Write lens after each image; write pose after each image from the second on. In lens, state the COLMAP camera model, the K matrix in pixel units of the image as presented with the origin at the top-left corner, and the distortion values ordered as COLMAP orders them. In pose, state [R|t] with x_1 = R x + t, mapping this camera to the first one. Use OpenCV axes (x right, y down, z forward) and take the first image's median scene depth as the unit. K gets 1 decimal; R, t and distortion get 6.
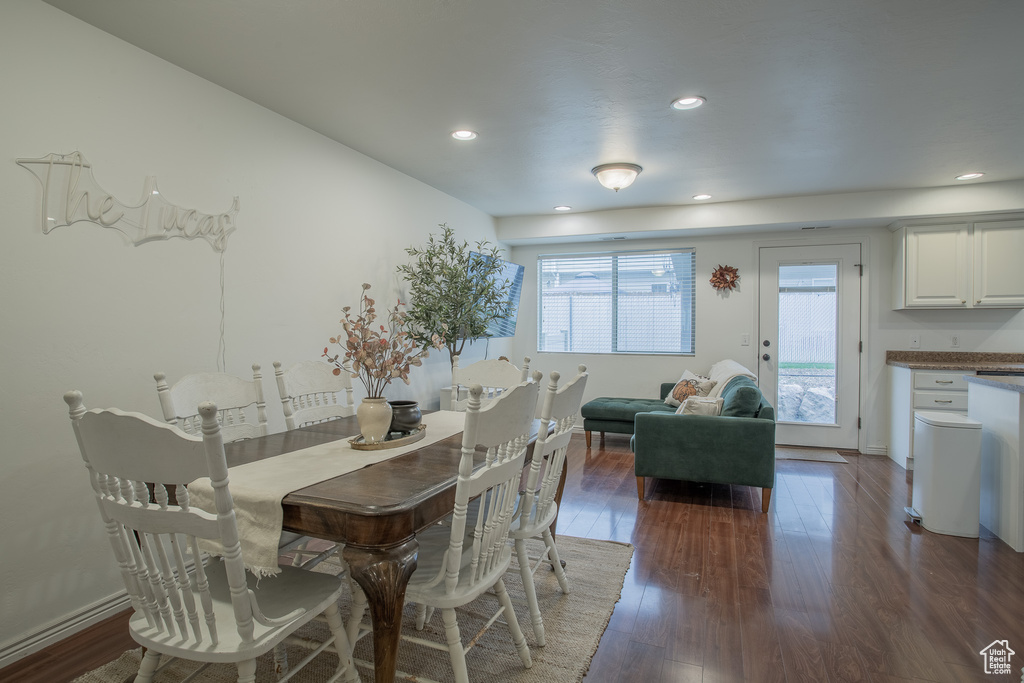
lens RADIAL K [[527.8, 0, 518.0], [0, 527.8, 340.8], [0, 0, 1]] dist [-0.041606, 0.009213]
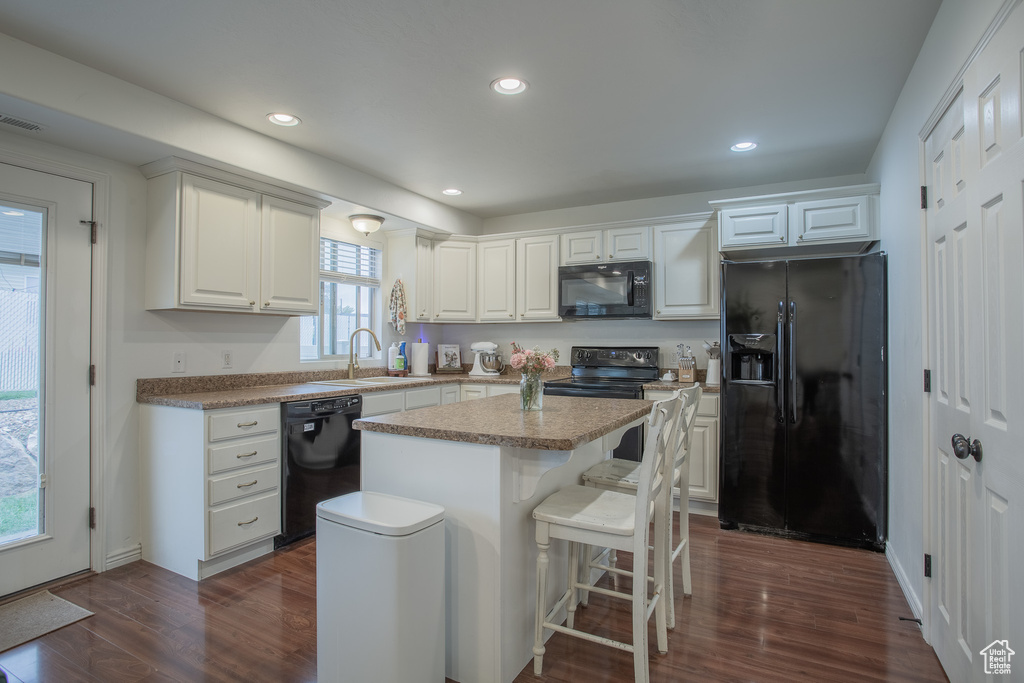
lens RADIAL K [[527.8, 0, 508.7], [0, 527.8, 336.5], [0, 0, 1]] dist [-0.041606, 0.009213]
pose [[0.146284, 0.011967, 0.989170, 0.207224], [0.022083, 0.999638, -0.015359, -0.011273], [-0.988996, 0.024090, 0.145966, 0.524038]]
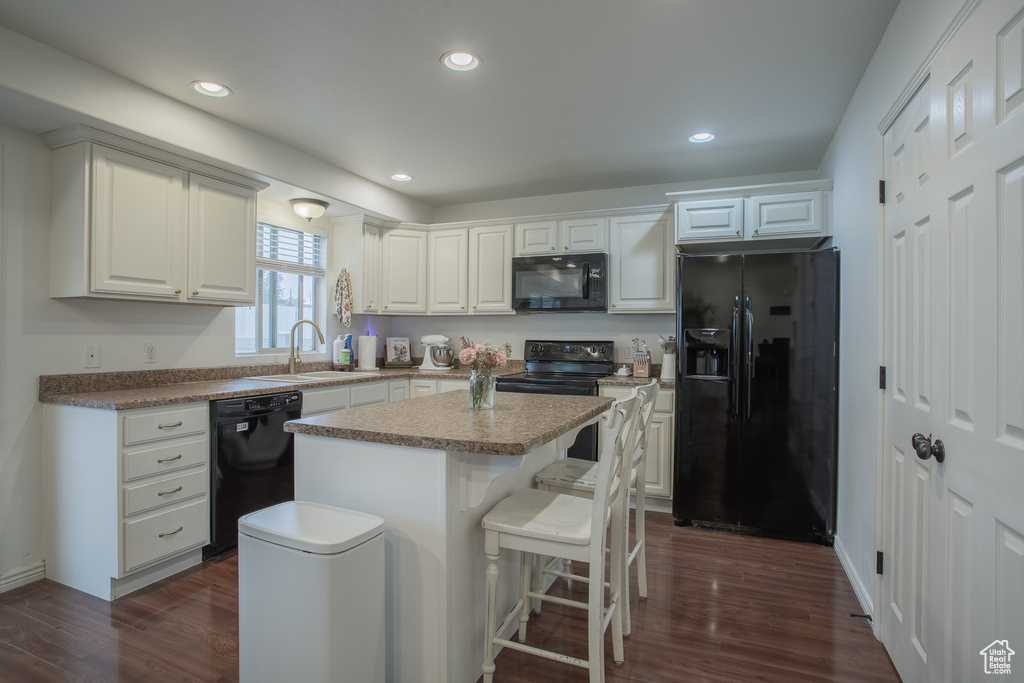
lens RADIAL K [[527.8, 0, 512.7], [0, 527.8, 337.0], [0, 0, 1]] dist [-0.041606, 0.009213]
pose [[0.053348, -0.002228, 0.998574, 0.236815], [0.017639, 0.999844, 0.001288, -0.012556], [-0.998420, 0.017545, 0.053379, 0.523951]]
